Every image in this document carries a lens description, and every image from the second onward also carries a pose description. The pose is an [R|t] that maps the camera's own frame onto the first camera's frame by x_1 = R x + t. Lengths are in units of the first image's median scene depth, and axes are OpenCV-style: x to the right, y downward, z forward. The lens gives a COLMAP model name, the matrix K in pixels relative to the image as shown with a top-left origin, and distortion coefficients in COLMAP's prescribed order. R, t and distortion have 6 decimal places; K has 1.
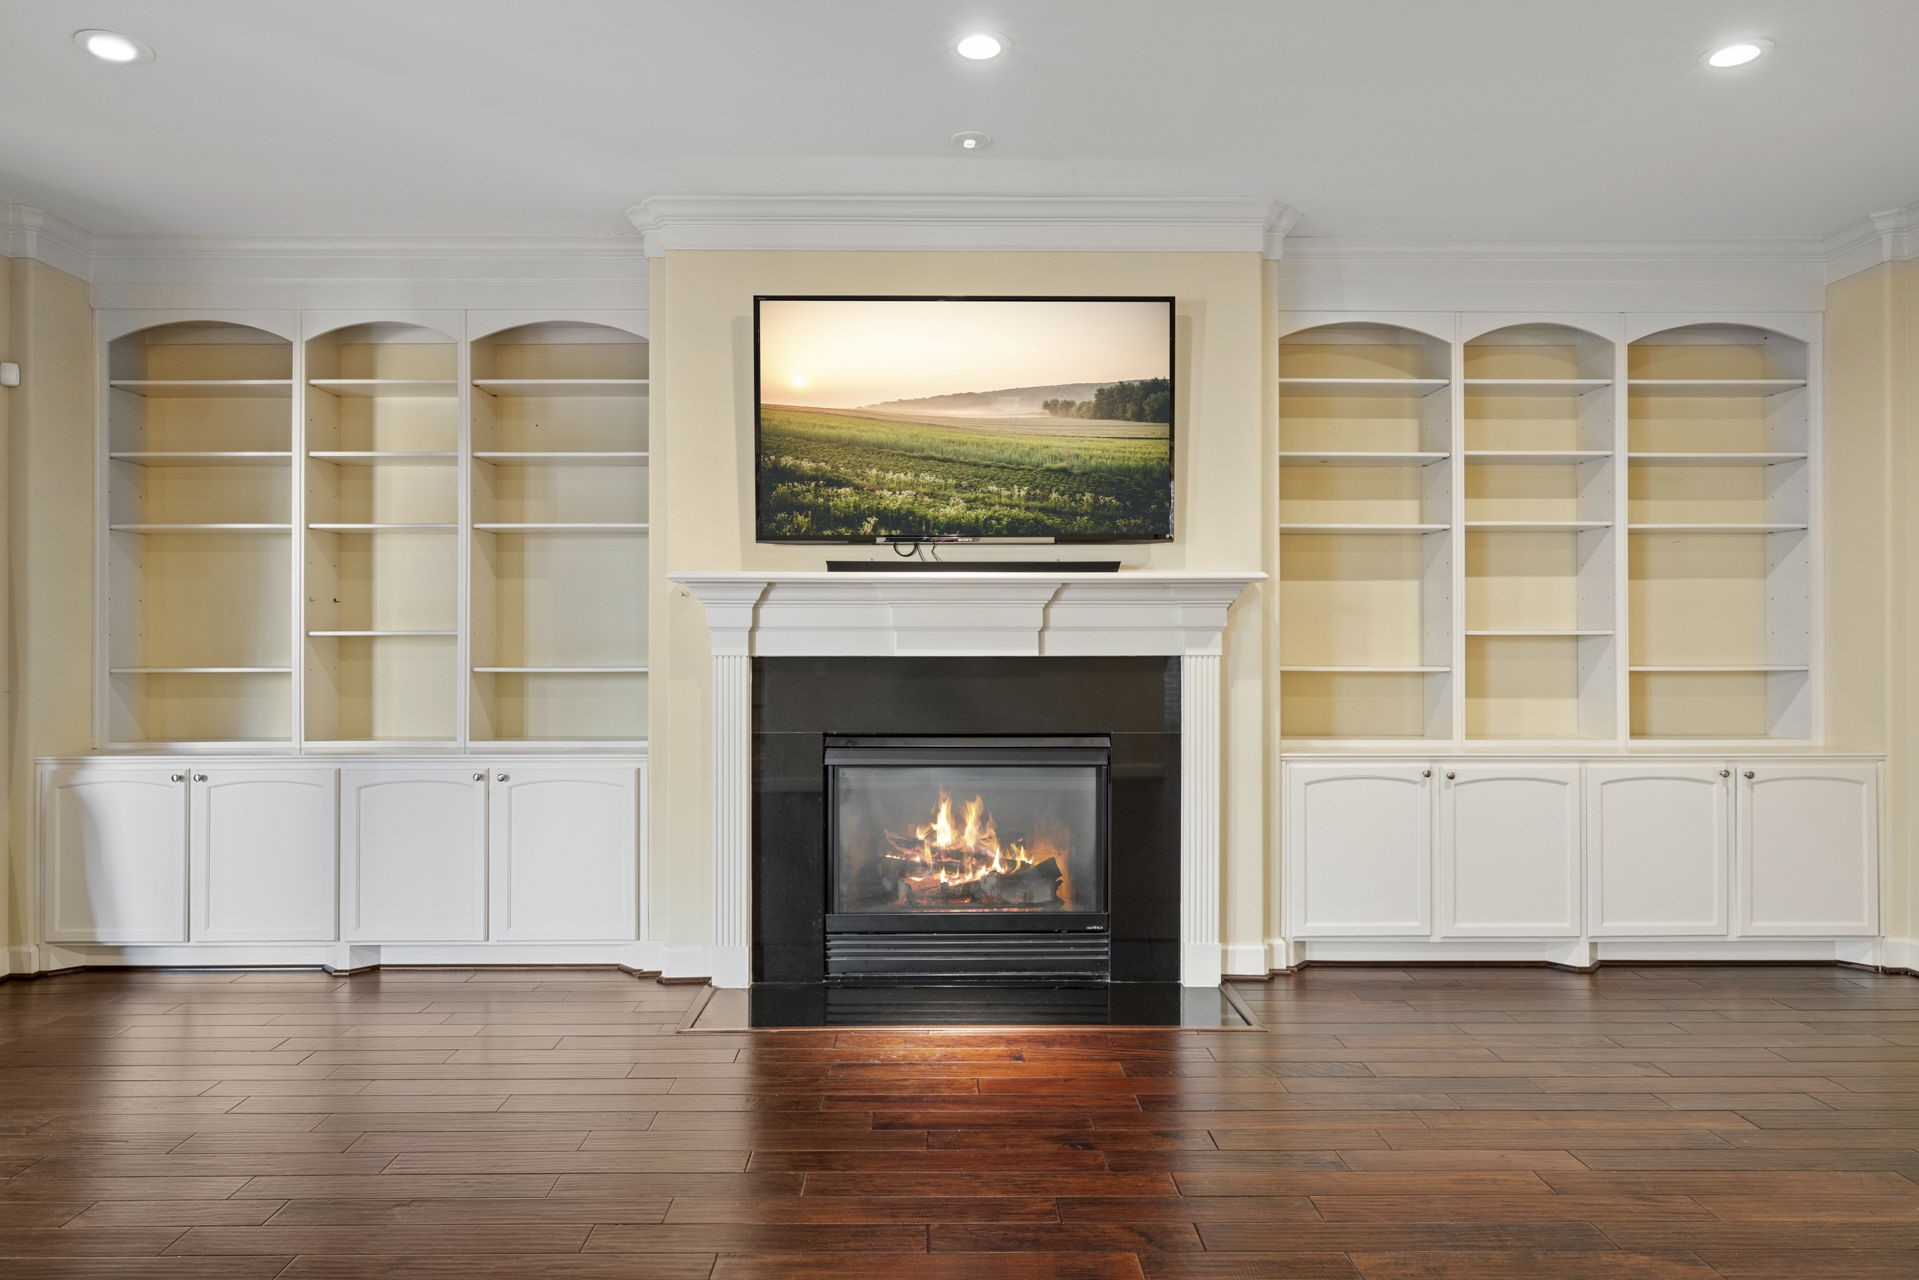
lens RADIAL K [[1228.2, 0, 951.9], [0, 1228.2, 634.6], [0, 0, 1]] dist [0.003043, 0.001211]
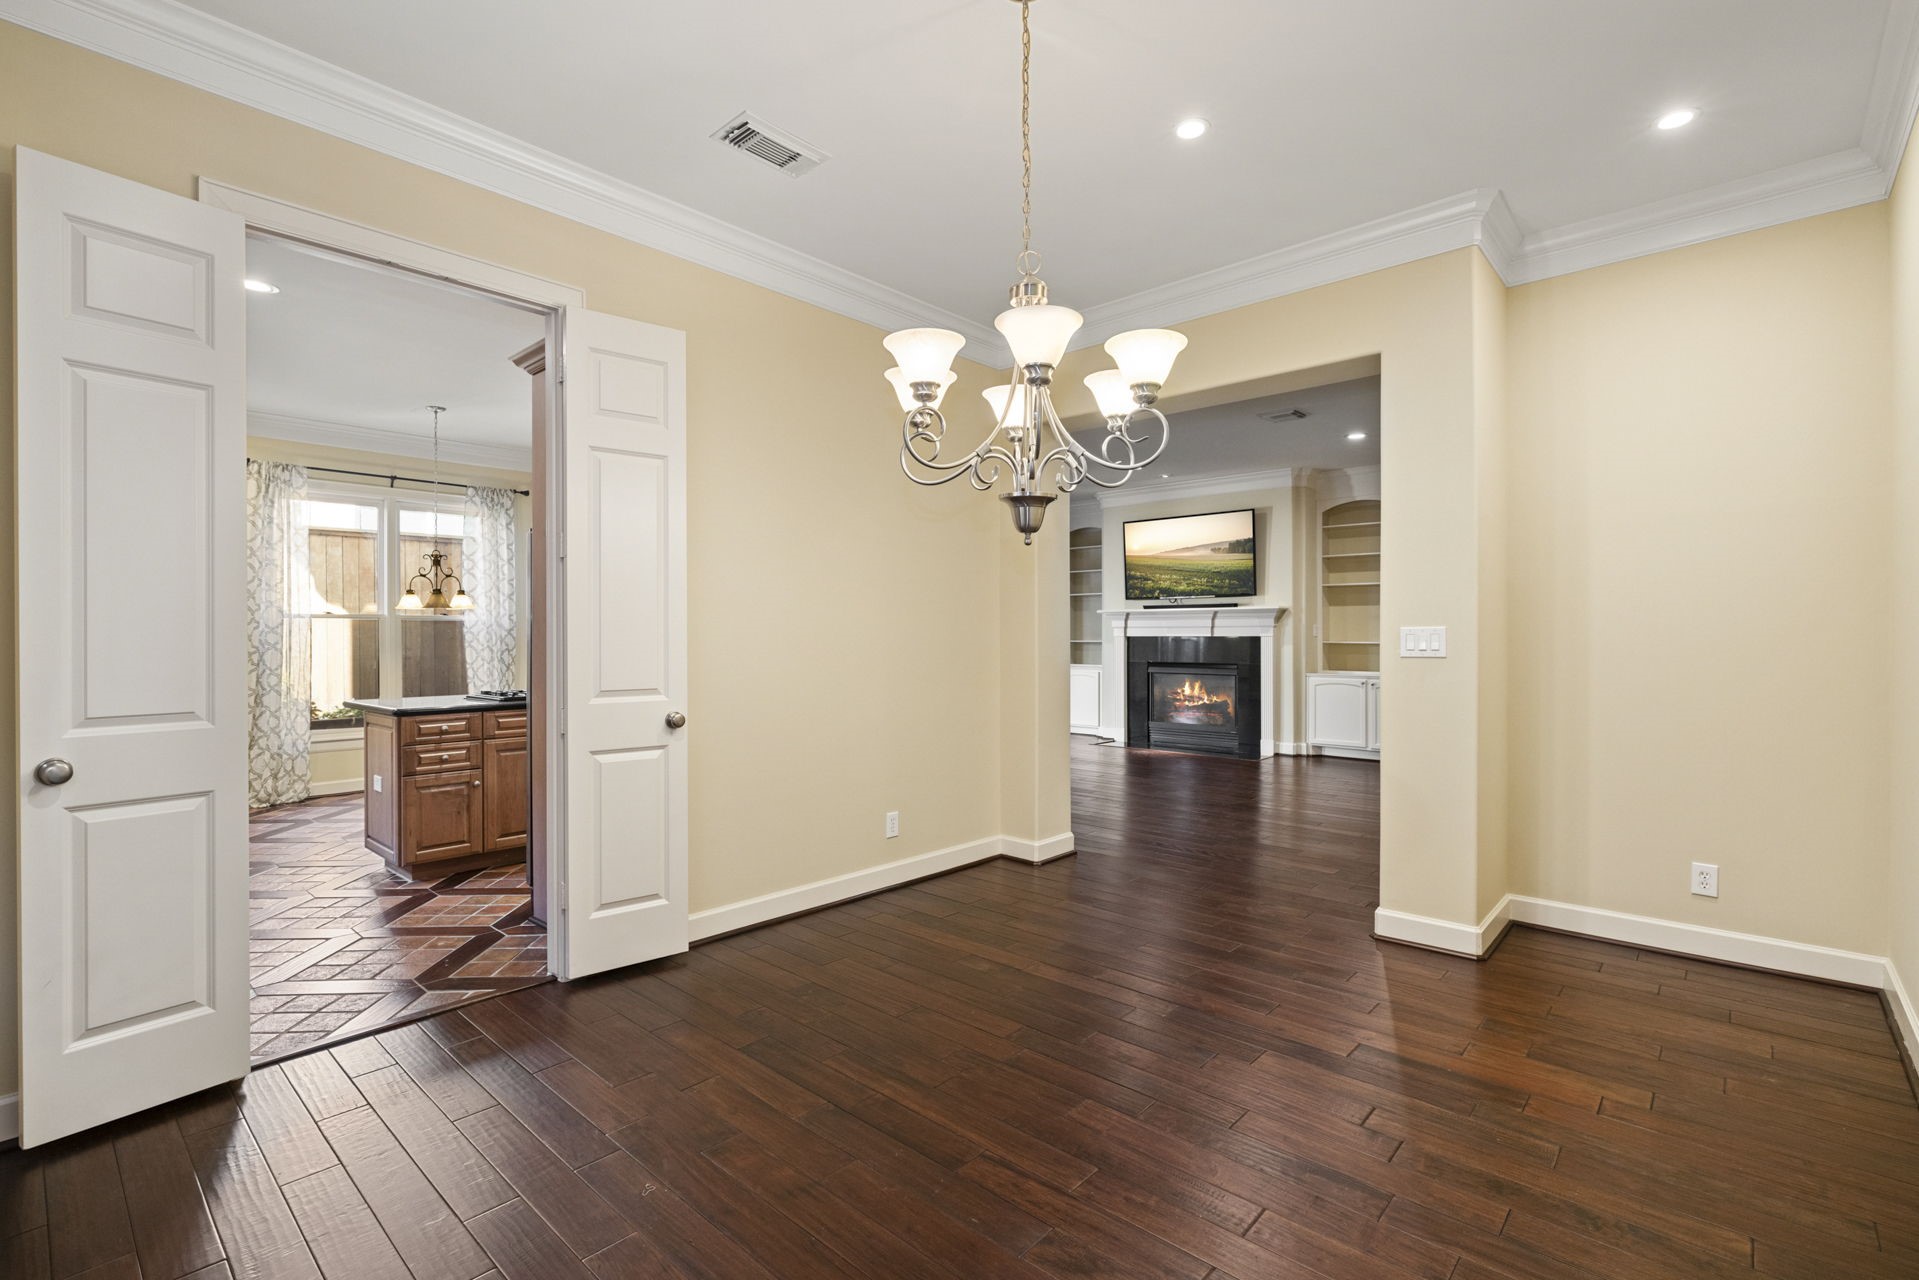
lens RADIAL K [[856.0, 0, 947.5], [0, 856.0, 635.5], [0, 0, 1]] dist [0.000503, -0.000232]
pose [[0.733201, -0.000147, -0.680011, 0.972422], [0.008740, 0.999919, 0.009208, -0.008652], [0.679955, -0.012694, 0.733144, -0.888150]]
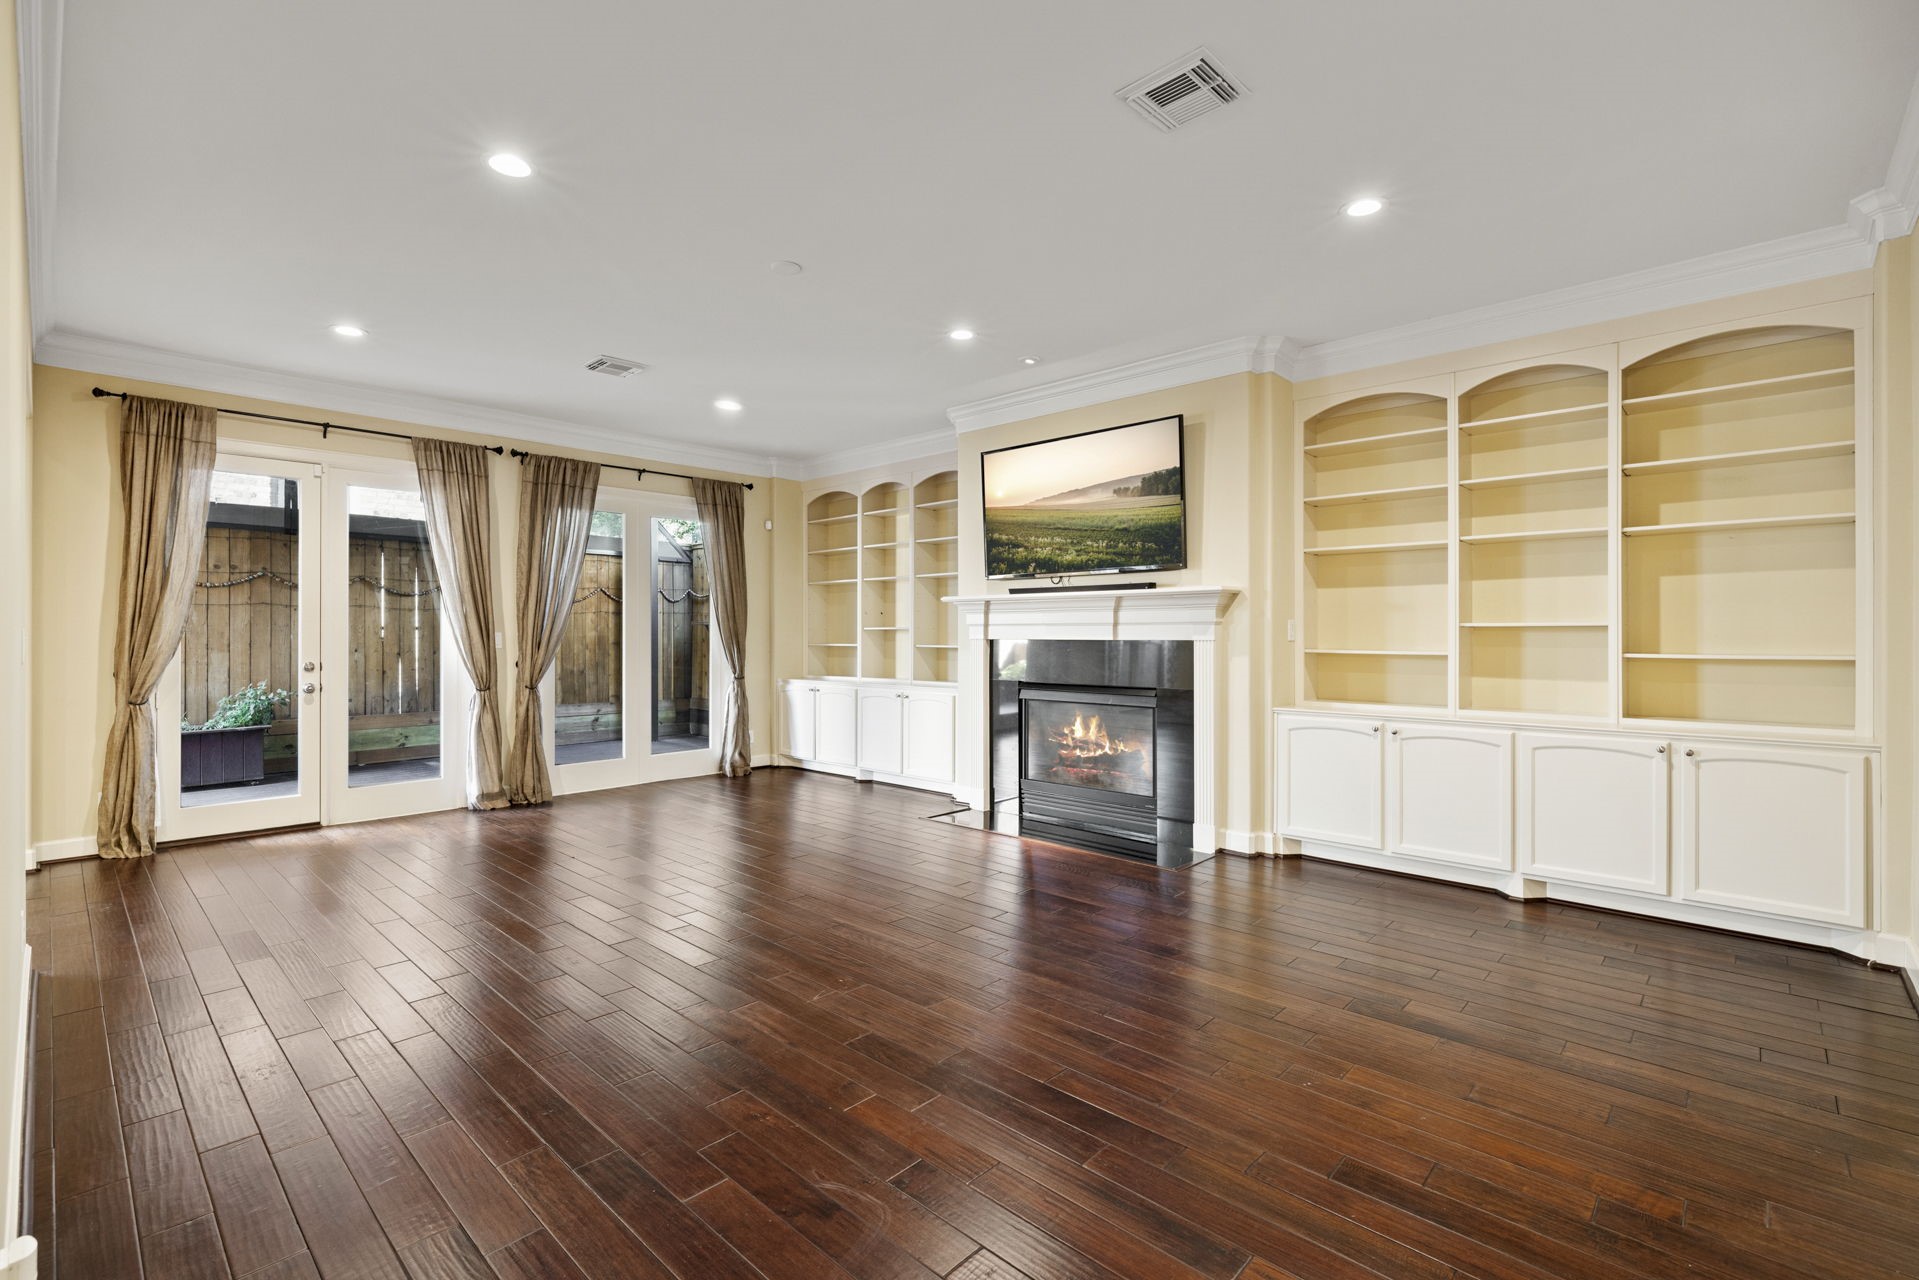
lens RADIAL K [[856.0, 0, 948.5], [0, 856.0, 628.7], [0, 0, 1]] dist [0.000503, -0.000232]
pose [[0.724932, -0.002868, -0.688815, 0.705400], [0.003892, 0.999992, -0.000067, 0.000817], [0.688810, -0.002632, 0.724937, -0.008581]]
